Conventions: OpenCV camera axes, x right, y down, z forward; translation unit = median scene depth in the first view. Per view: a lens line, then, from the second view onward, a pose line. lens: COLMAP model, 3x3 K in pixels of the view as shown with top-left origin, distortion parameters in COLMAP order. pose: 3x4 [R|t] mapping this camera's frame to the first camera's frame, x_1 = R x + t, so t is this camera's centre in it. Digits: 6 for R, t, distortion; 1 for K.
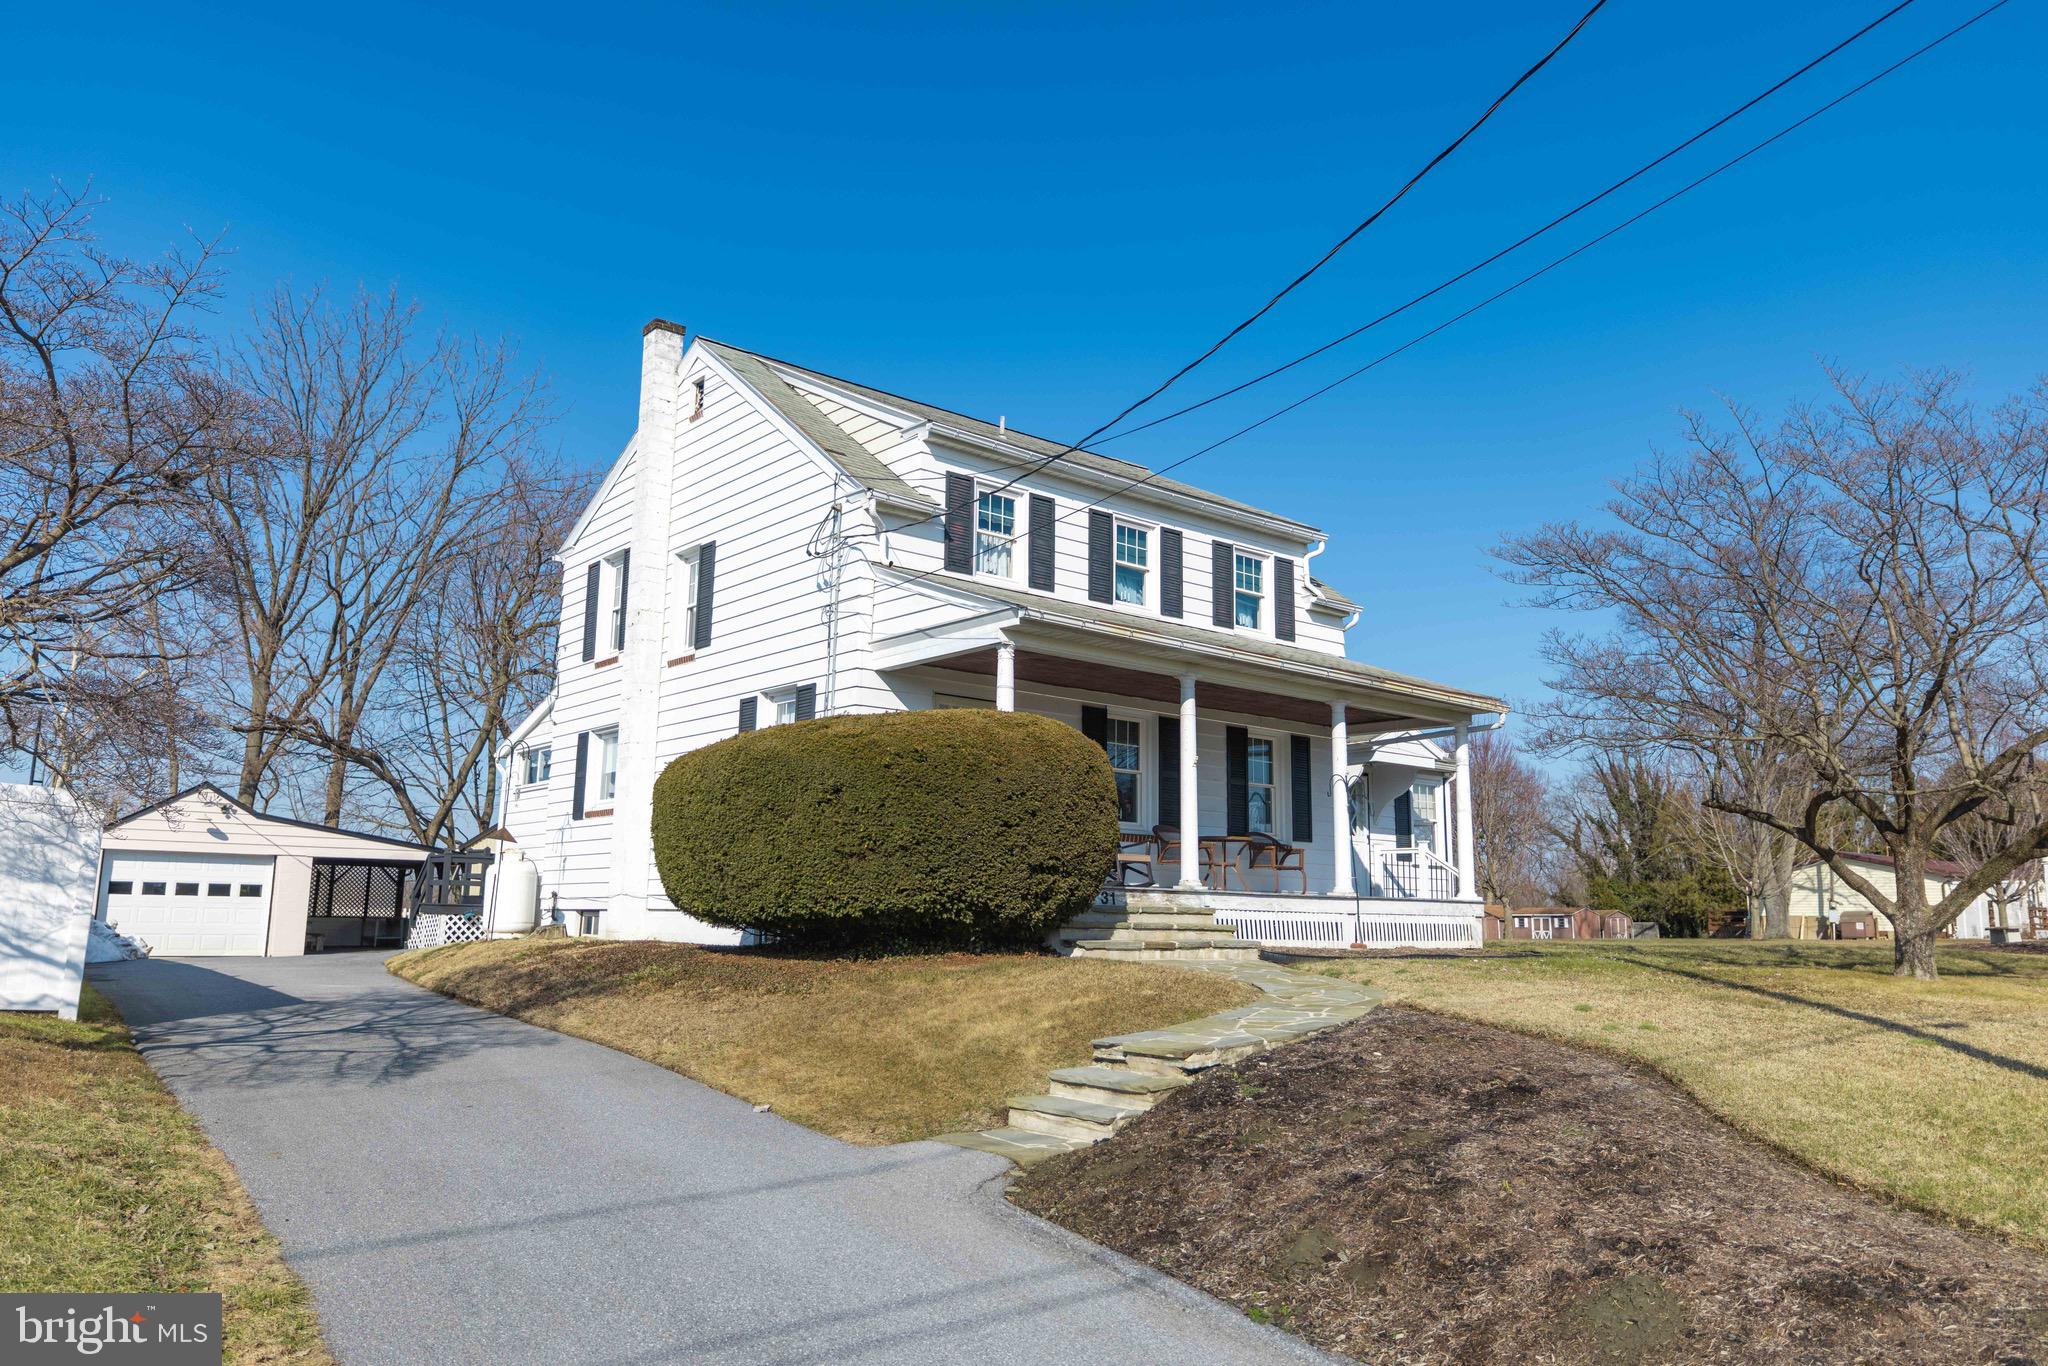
lens RADIAL K [[1453.7, 0, 1013.4], [0, 1453.7, 691.5], [0, 0, 1]] dist [0.023263, -0.016342]
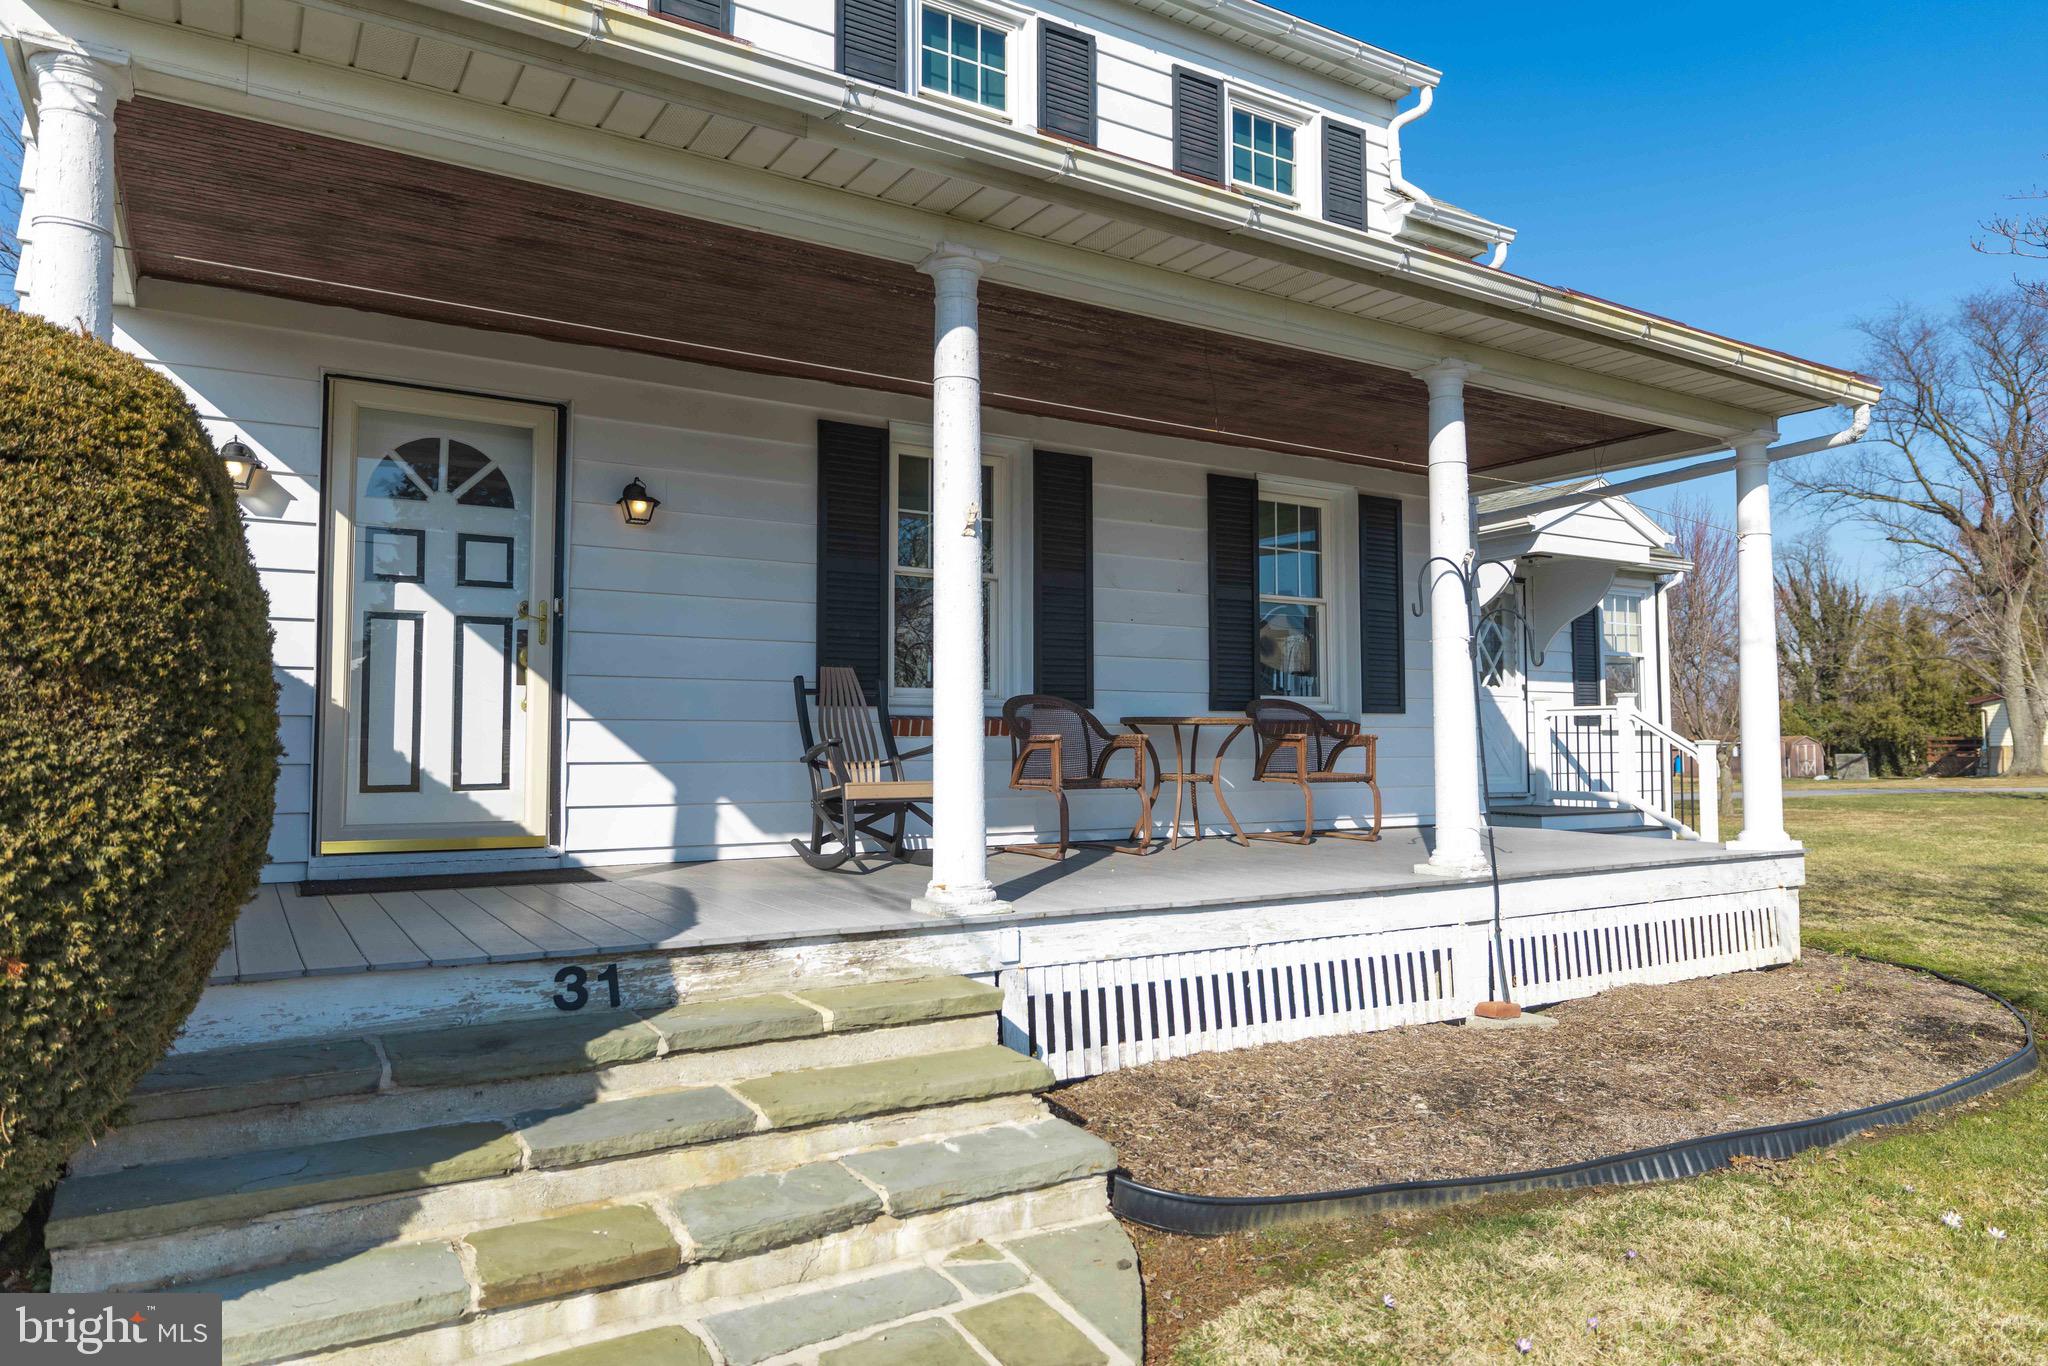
lens RADIAL K [[1253.0, 0, 1029.1], [0, 1253.0, 682.7], [0, 0, 1]] dist [0.008710, -0.006299]
pose [[0.990264, -0.022801, -0.137320, 0.131781], [0.037909, 0.993381, 0.108432, 0.040722], [0.133939, -0.112582, 0.984574, 0.541886]]
